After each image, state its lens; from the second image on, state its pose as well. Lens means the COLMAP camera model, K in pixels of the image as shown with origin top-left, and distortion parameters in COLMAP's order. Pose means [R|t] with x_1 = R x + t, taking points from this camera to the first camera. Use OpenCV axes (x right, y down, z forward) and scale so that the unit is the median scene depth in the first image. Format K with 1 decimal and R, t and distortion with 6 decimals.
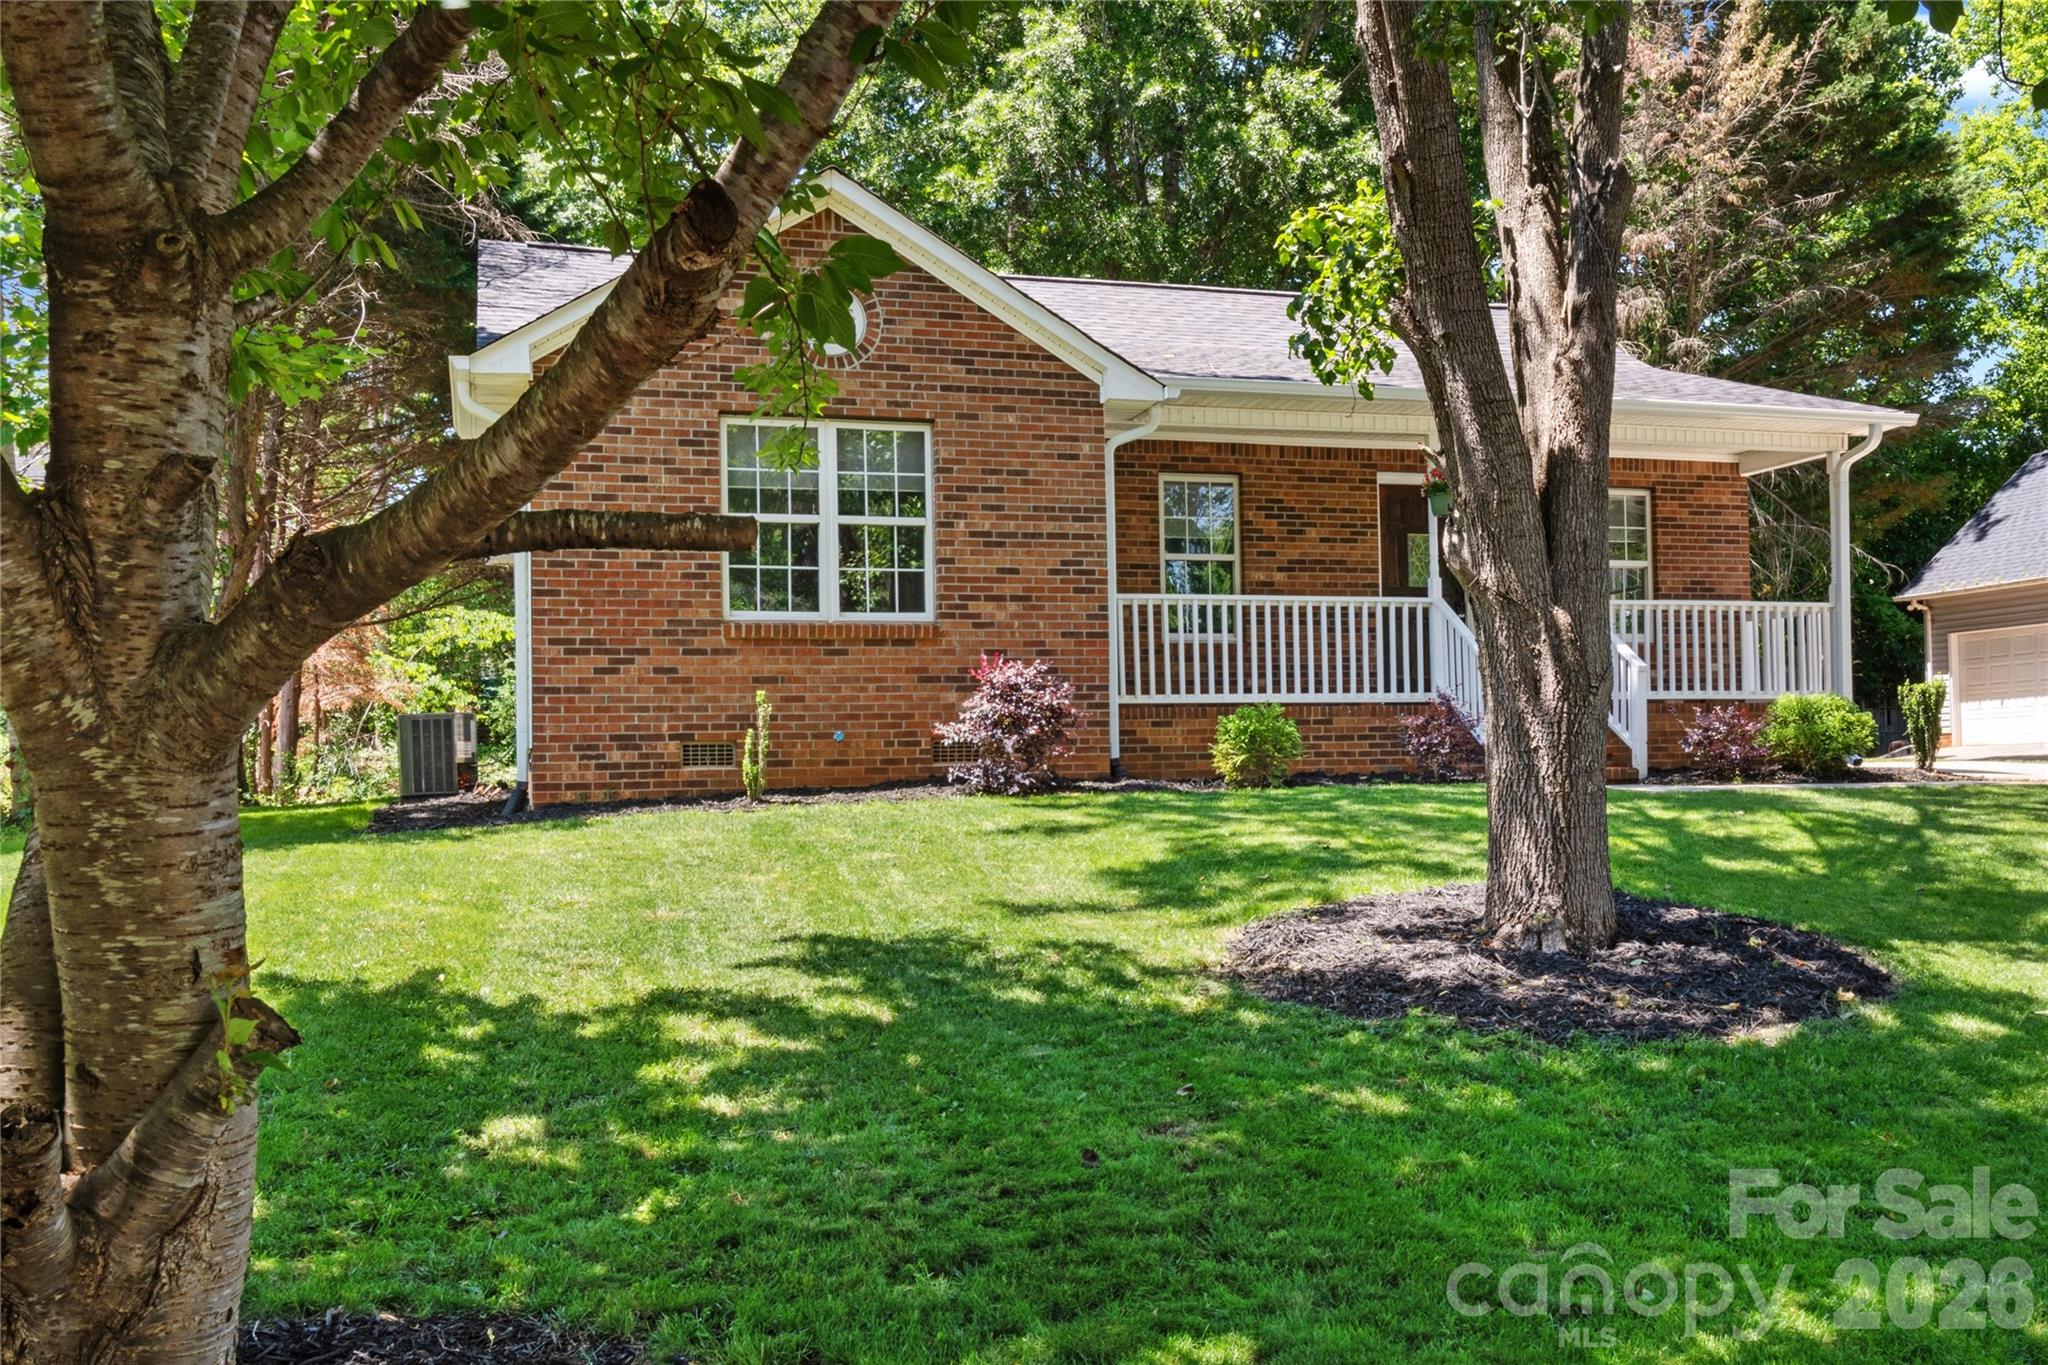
lens RADIAL K [[1625.8, 0, 1027.1], [0, 1625.8, 714.6], [0, 0, 1]] dist [0.001920, -0.003451]
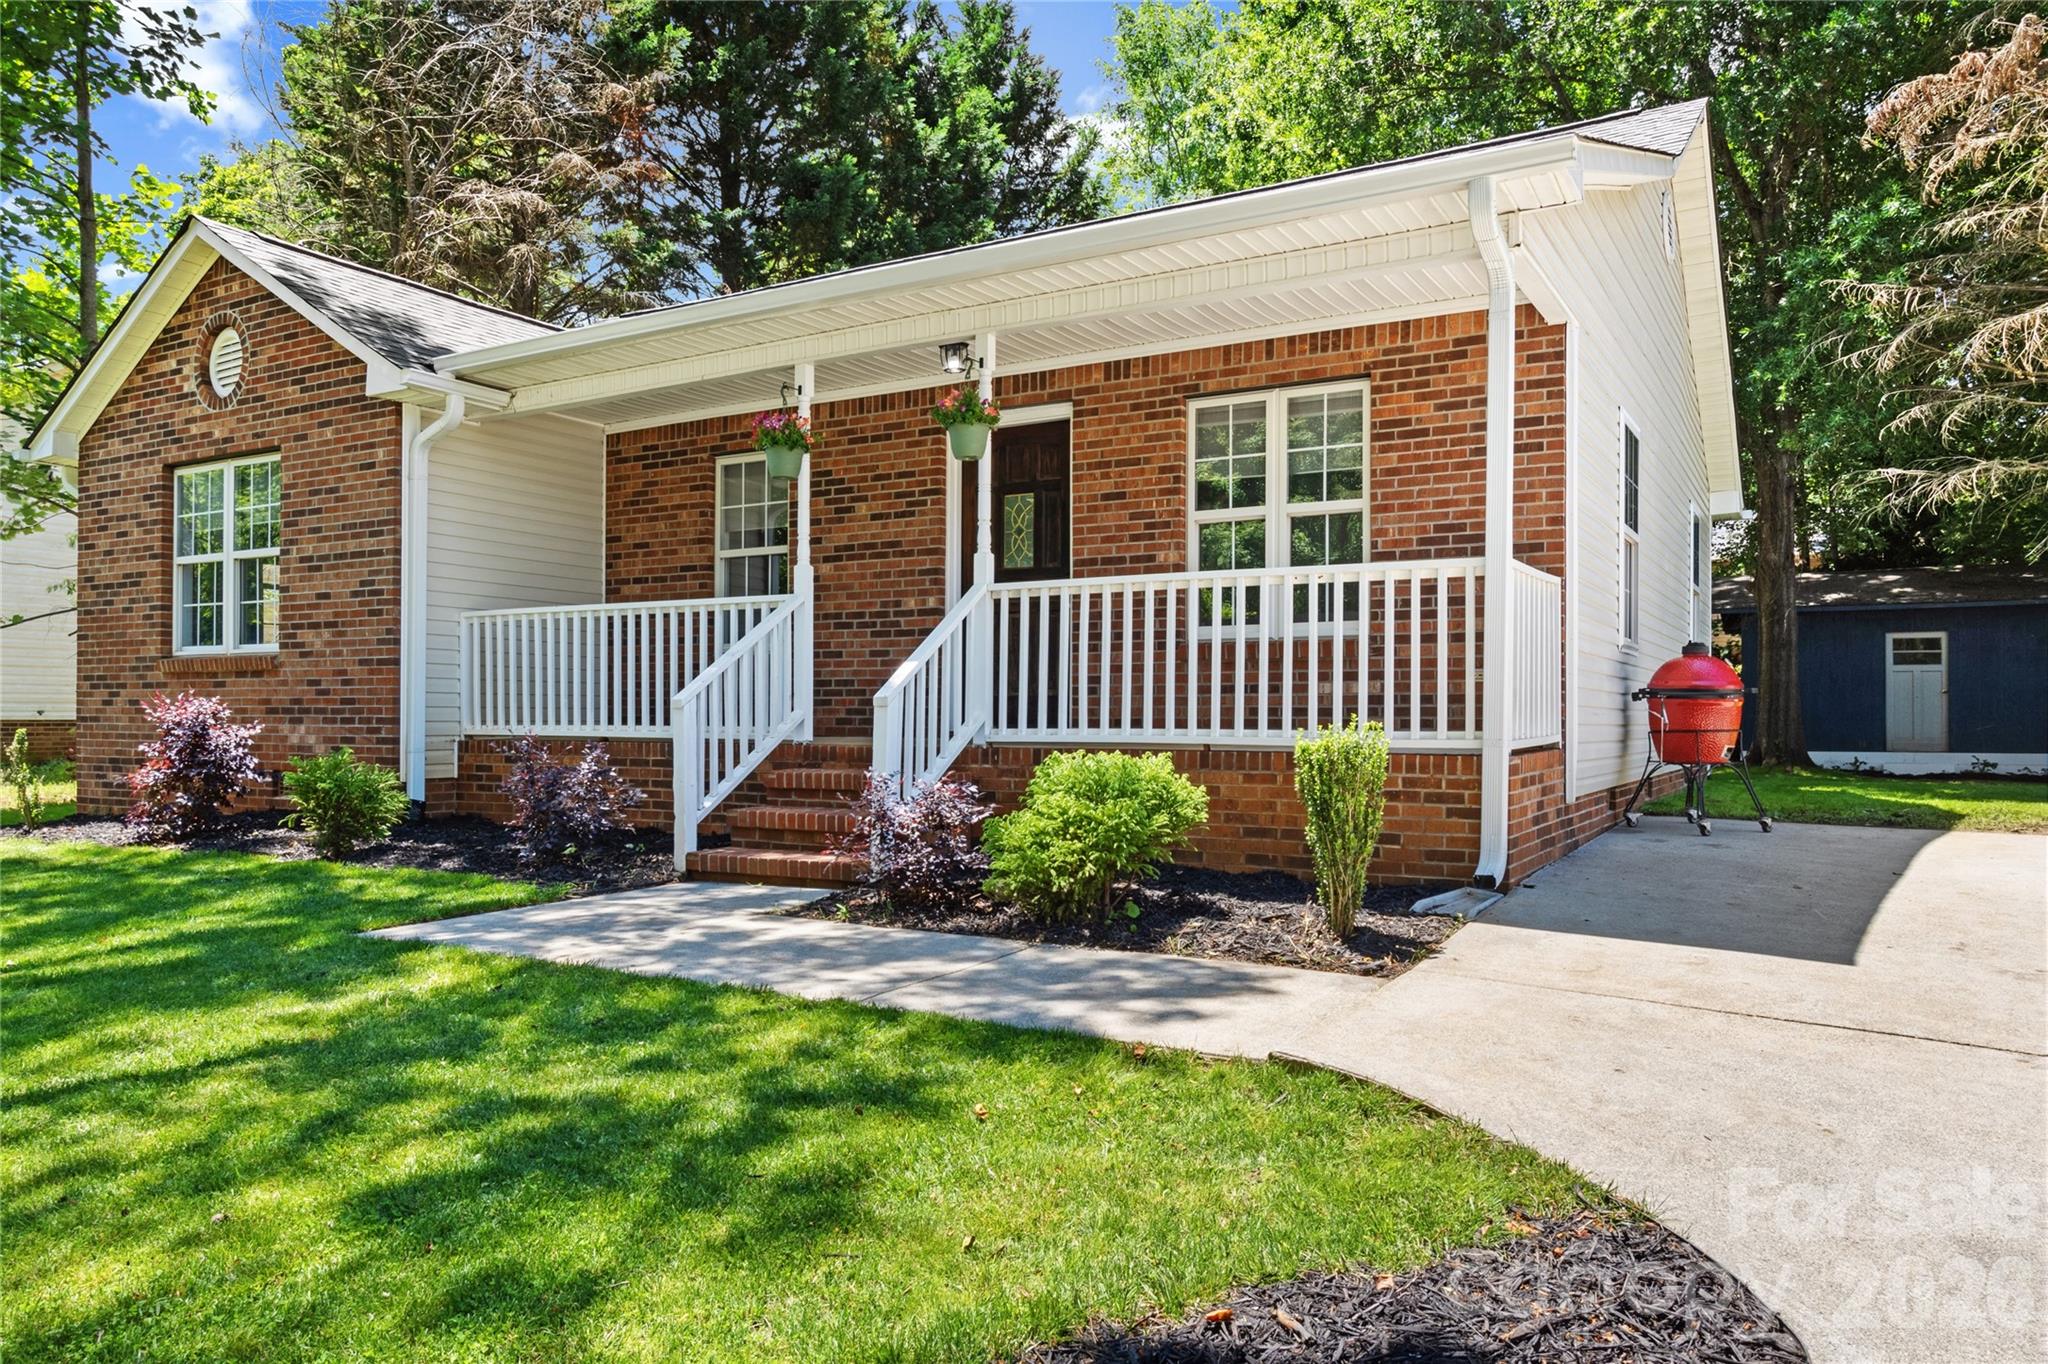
lens RADIAL K [[1282.8, 0, 1113.3], [0, 1282.8, 686.6], [0, 0, 1]] dist [-0.011627, 0.001194]
pose [[0.729777, 0.005639, -0.683662, 0.818930], [0.008890, 0.999803, 0.017736, -0.044424], [0.683628, -0.019021, 0.729583, 0.762834]]
